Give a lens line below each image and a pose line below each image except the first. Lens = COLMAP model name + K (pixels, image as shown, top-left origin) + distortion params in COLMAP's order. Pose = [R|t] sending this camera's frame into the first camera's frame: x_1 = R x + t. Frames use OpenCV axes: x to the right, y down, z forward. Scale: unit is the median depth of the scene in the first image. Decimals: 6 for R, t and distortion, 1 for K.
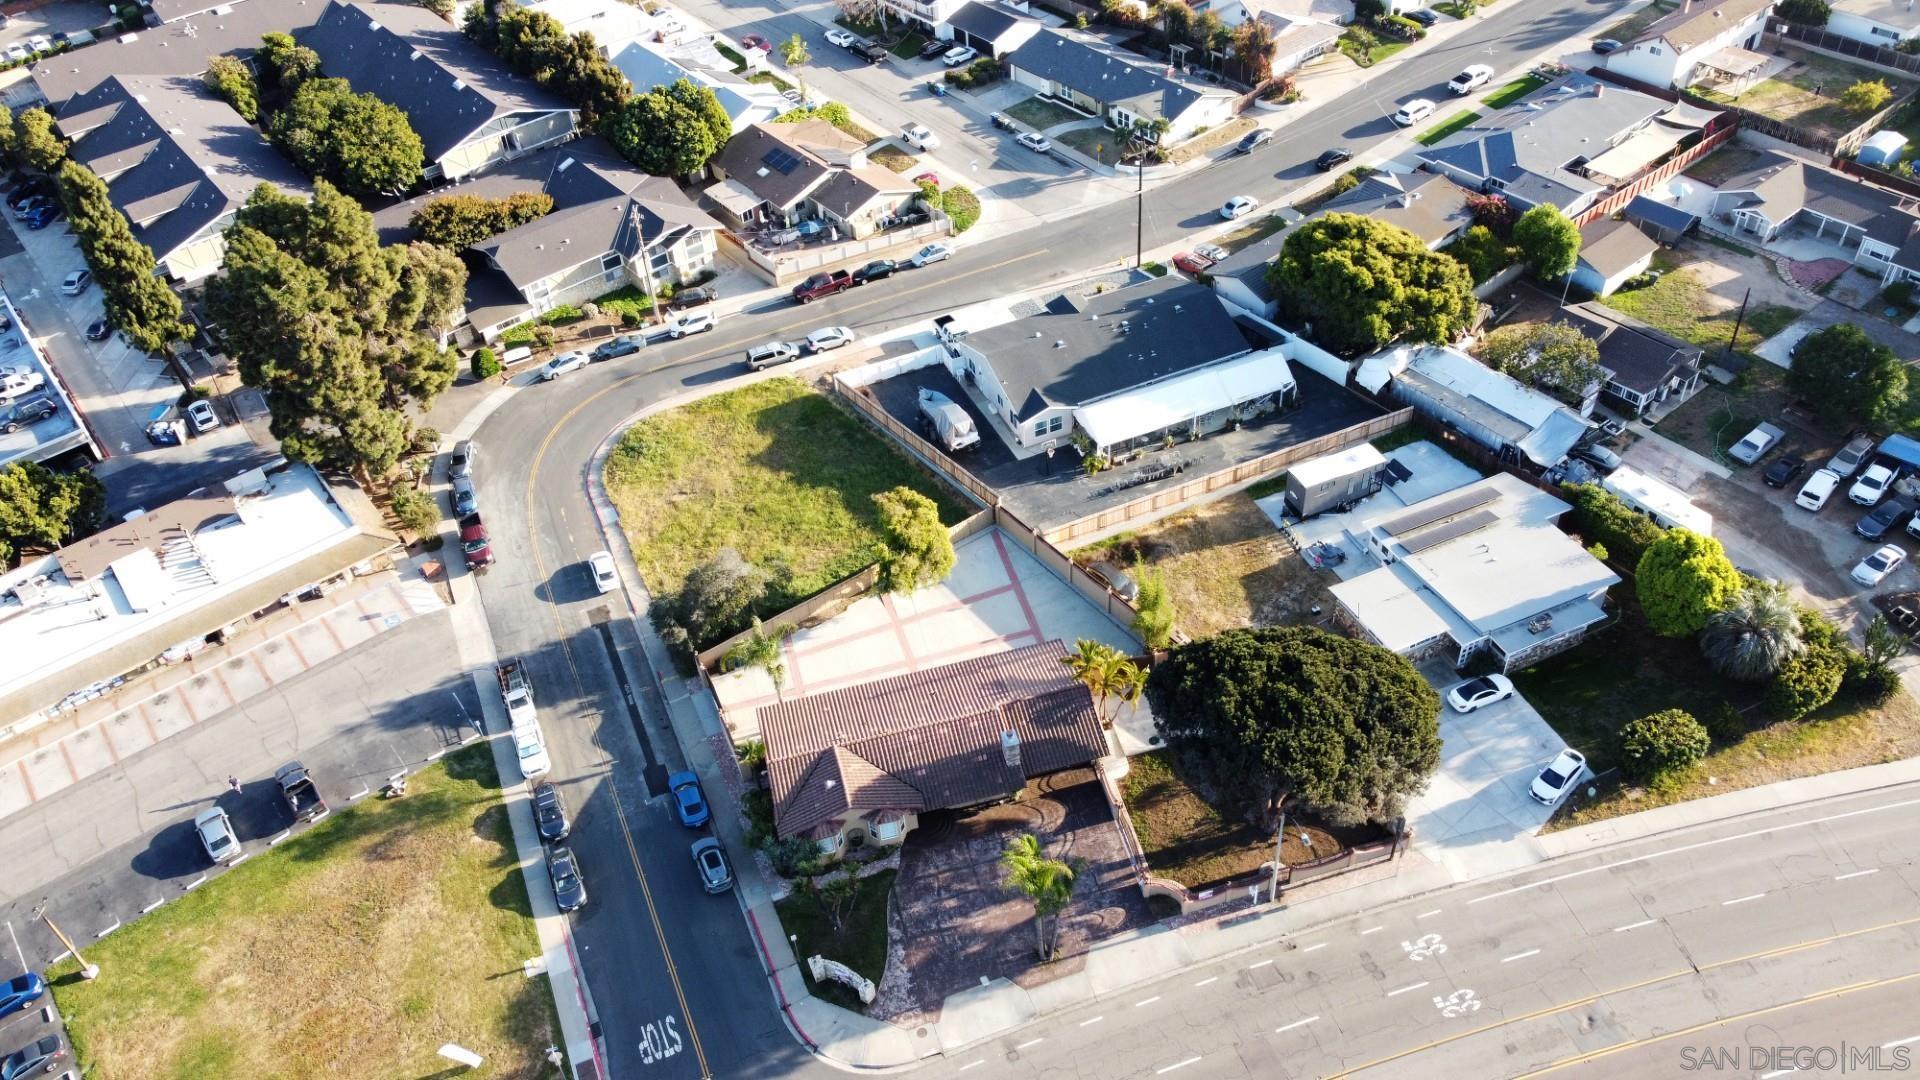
lens RADIAL K [[1451.1, 0, 960.0], [0, 1451.1, 540.0], [0, 0, 1]] dist [0.002998, -0.002835]
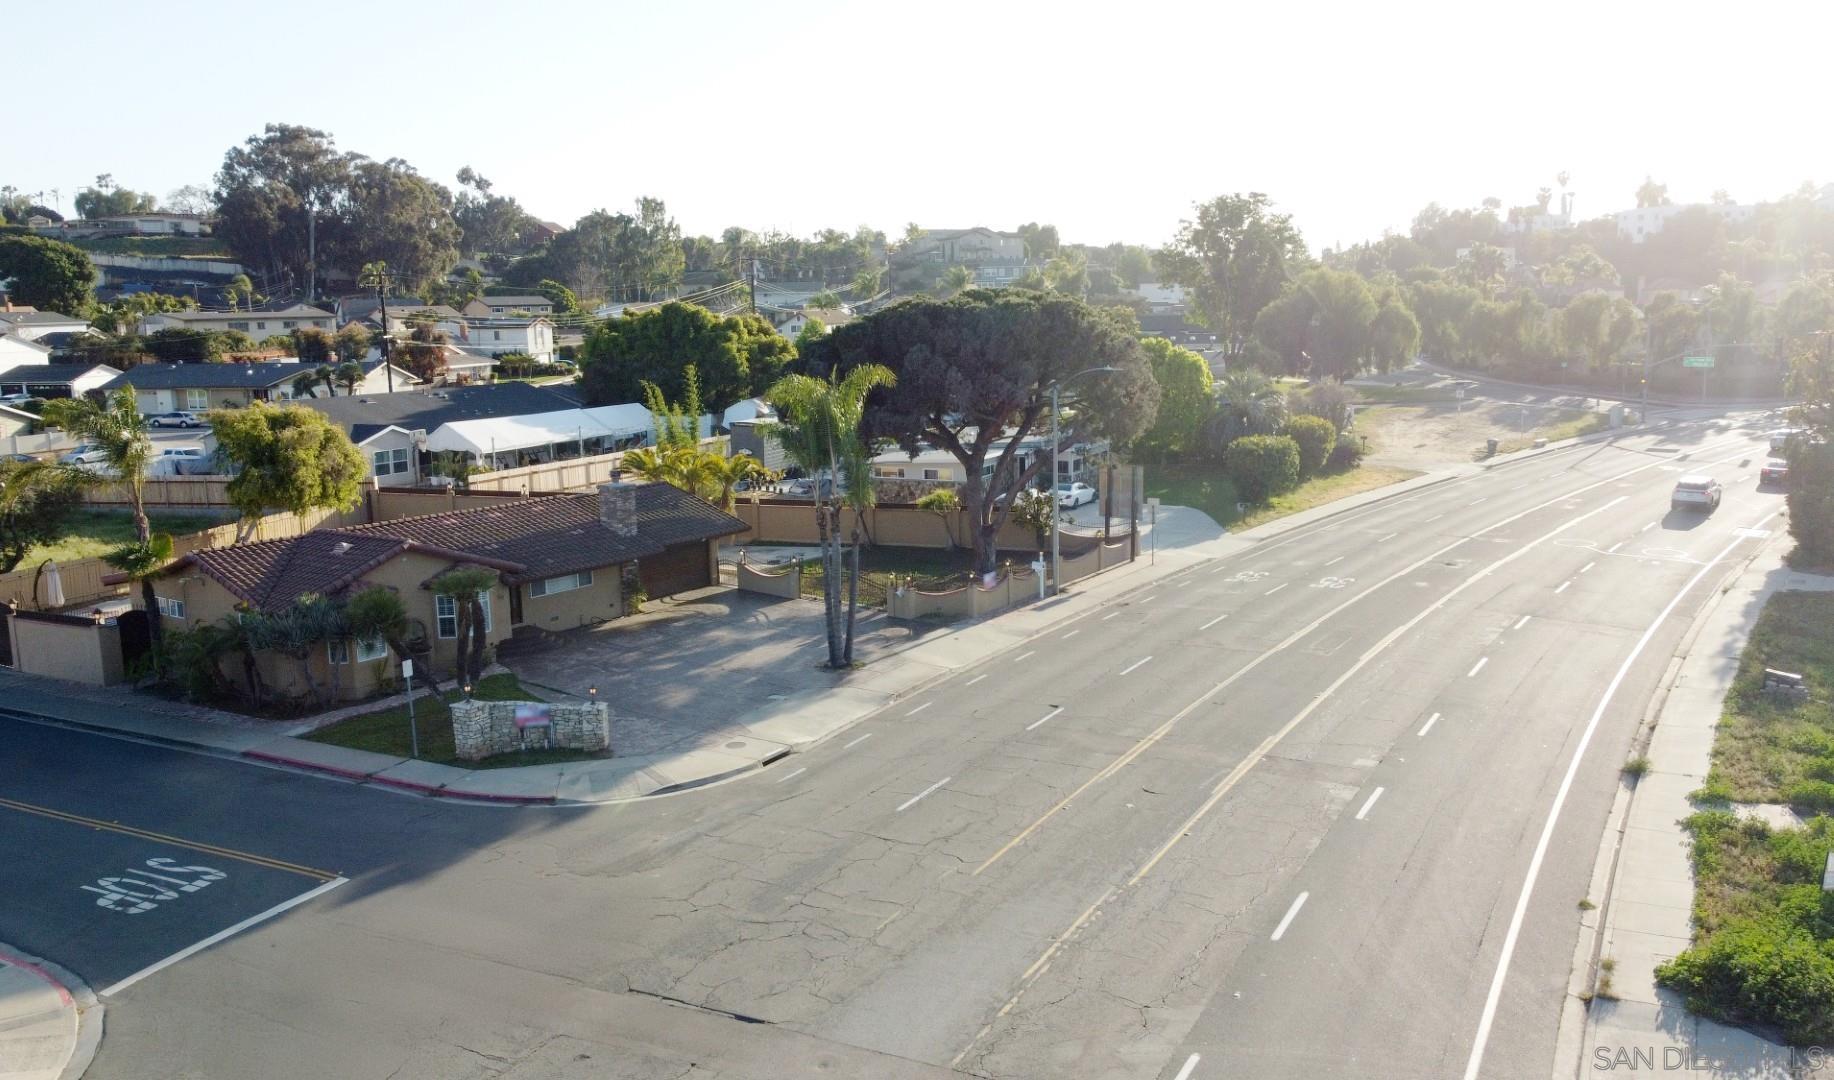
lens RADIAL K [[1451.5, 0, 958.3], [0, 1451.5, 544.8], [0, 0, 1]] dist [-0.001638, -0.000289]
pose [[0.749877, -0.064801, 0.658396, -0.262384], [0.417316, 0.818554, -0.394736, 0.456969], [-0.513353, 0.570763, 0.640857, 0.532722]]
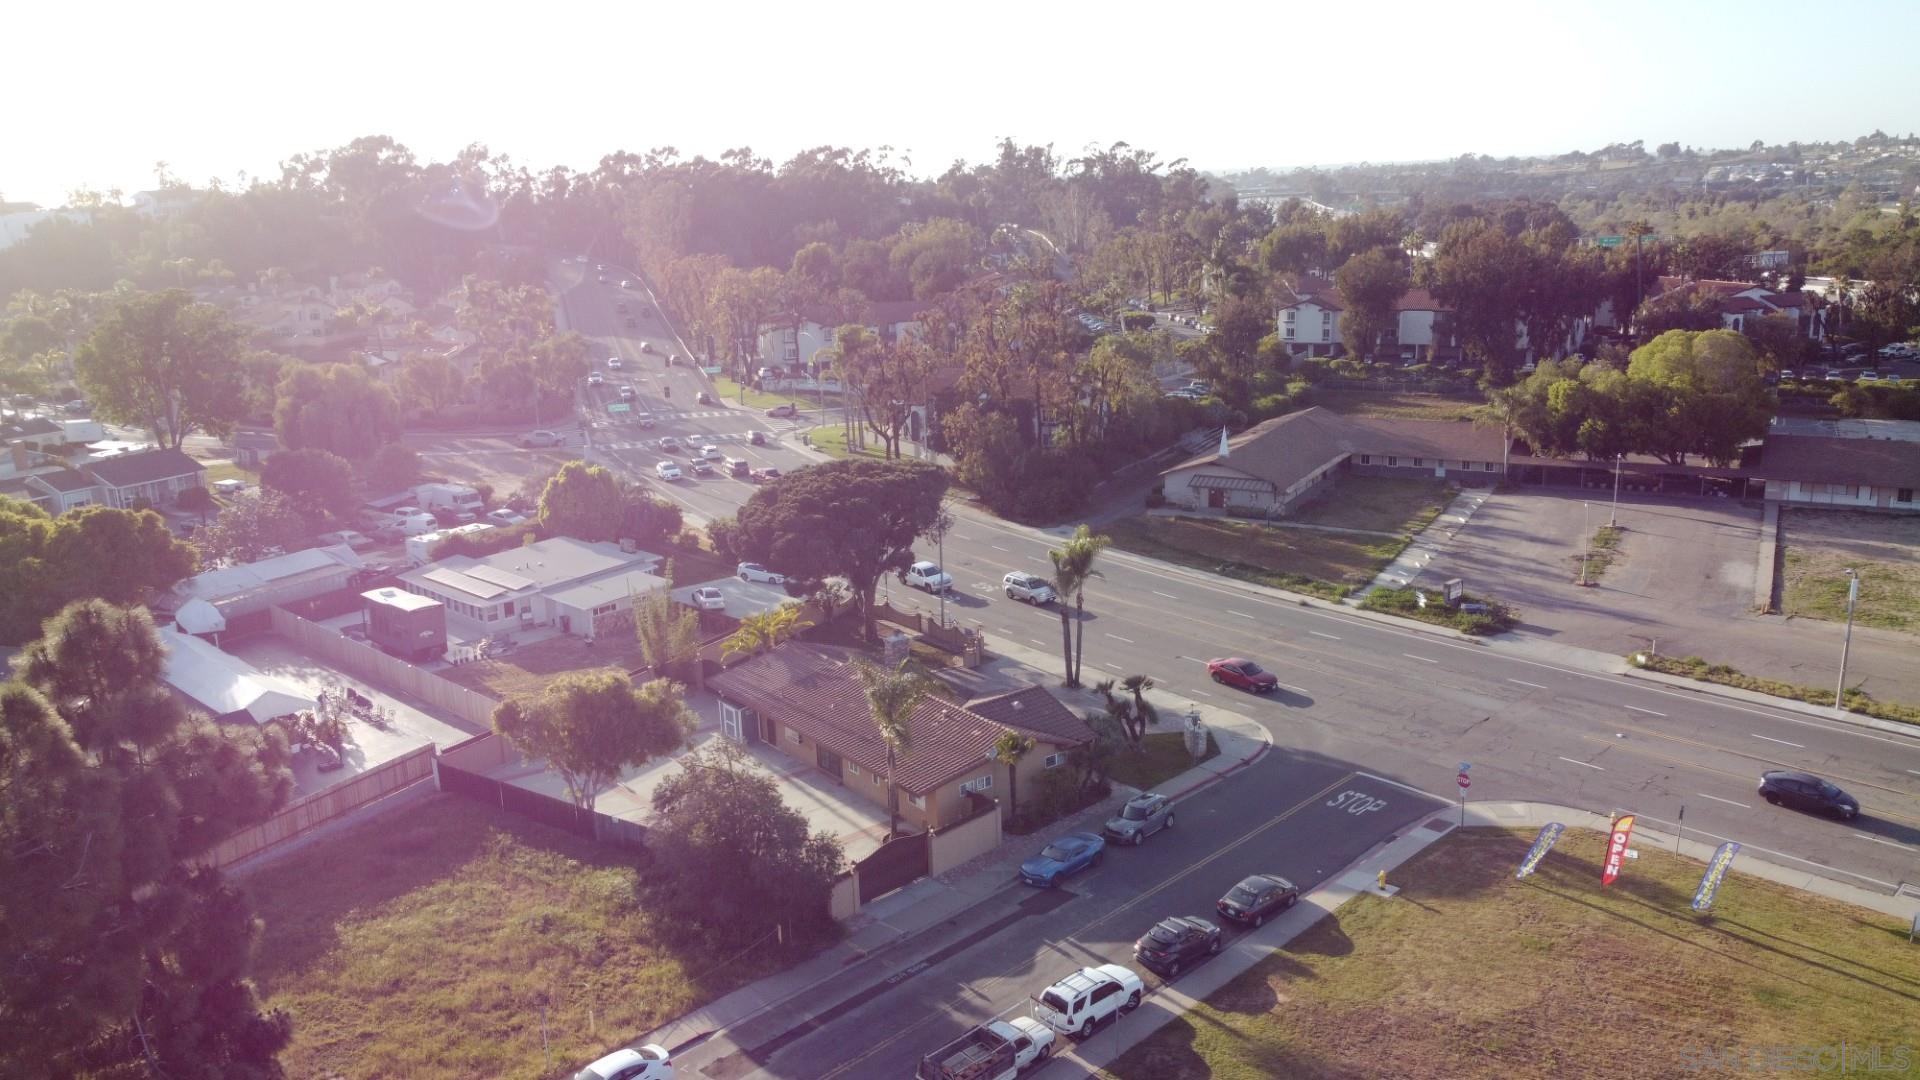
lens RADIAL K [[1451.1, 0, 960.0], [0, 1451.1, 540.0], [0, 0, 1]] dist [0.002998, -0.002835]
pose [[-0.382275, -0.154884, 0.910976, -0.800839], [0.648143, 0.657725, 0.383808, -0.229576], [-0.658617, 0.737163, -0.151045, 1.050863]]
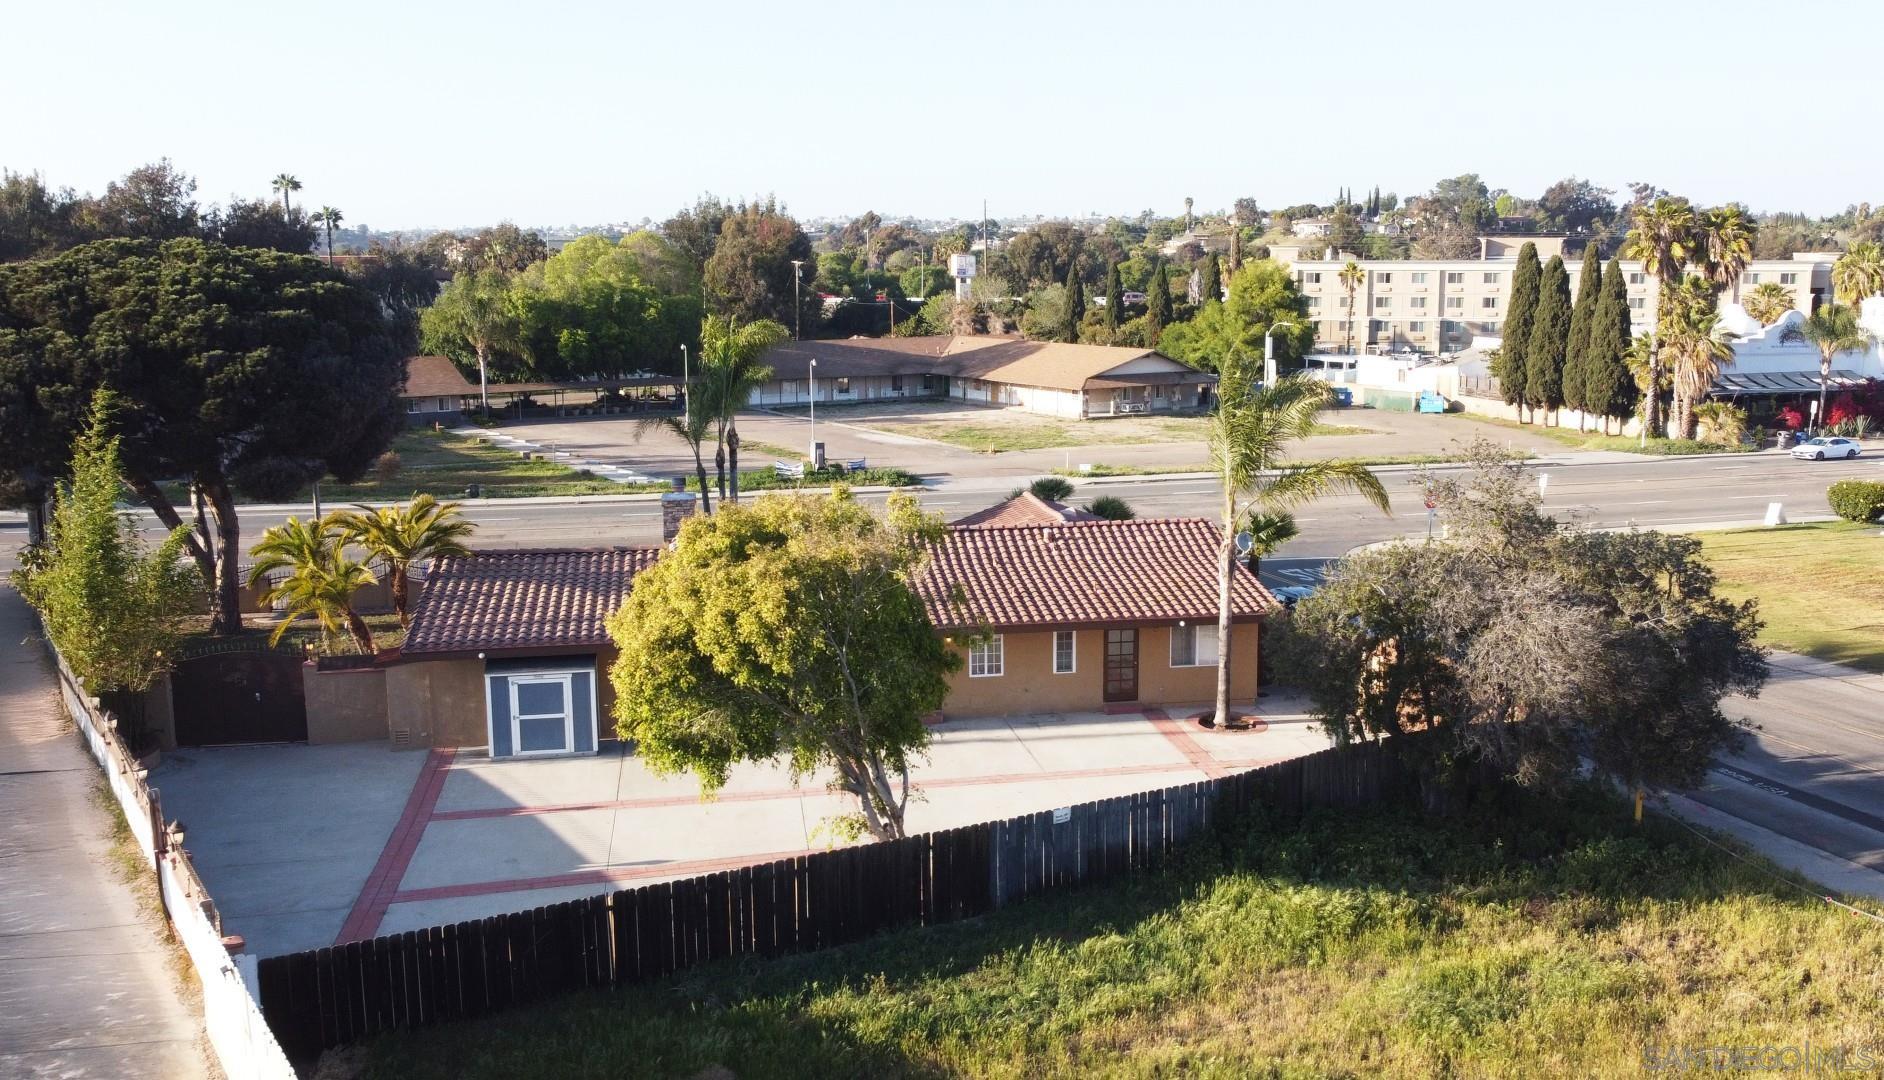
lens RADIAL K [[1608.6, 0, 987.2], [0, 1608.6, 540.3], [0, 0, 1]] dist [-0.012718, -0.006367]
pose [[-0.996309, 0.042828, 0.074392, -0.098806], [0.084793, 0.625953, 0.775238, -0.237523], [-0.013365, 0.778684, -0.627274, 1.309708]]
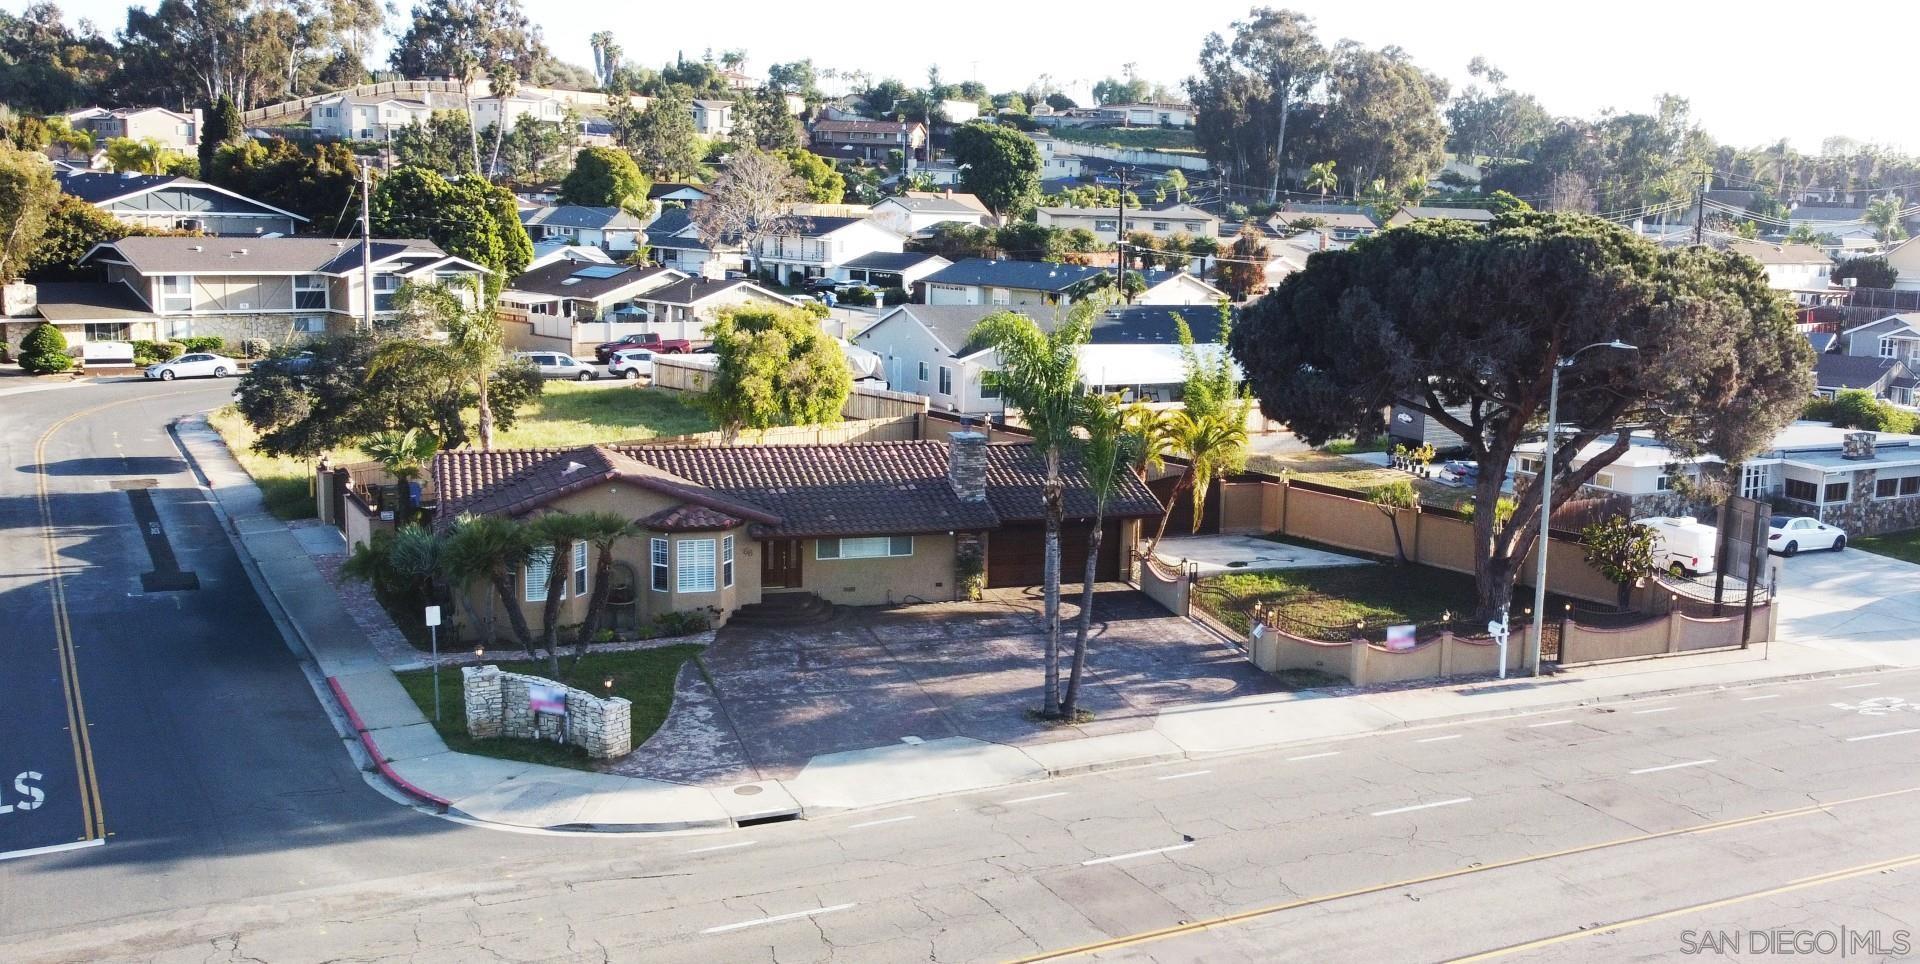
lens RADIAL K [[1750.4, 0, 1153.9], [0, 1750.4, 475.9], [0, 0, 1]] dist [0.002930, -0.008640]
pose [[0.981662, 0.067914, 0.178123, -0.008091], [0.039661, 0.841177, -0.539304, 0.463499], [-0.186459, 0.536479, 0.823058, 0.499363]]
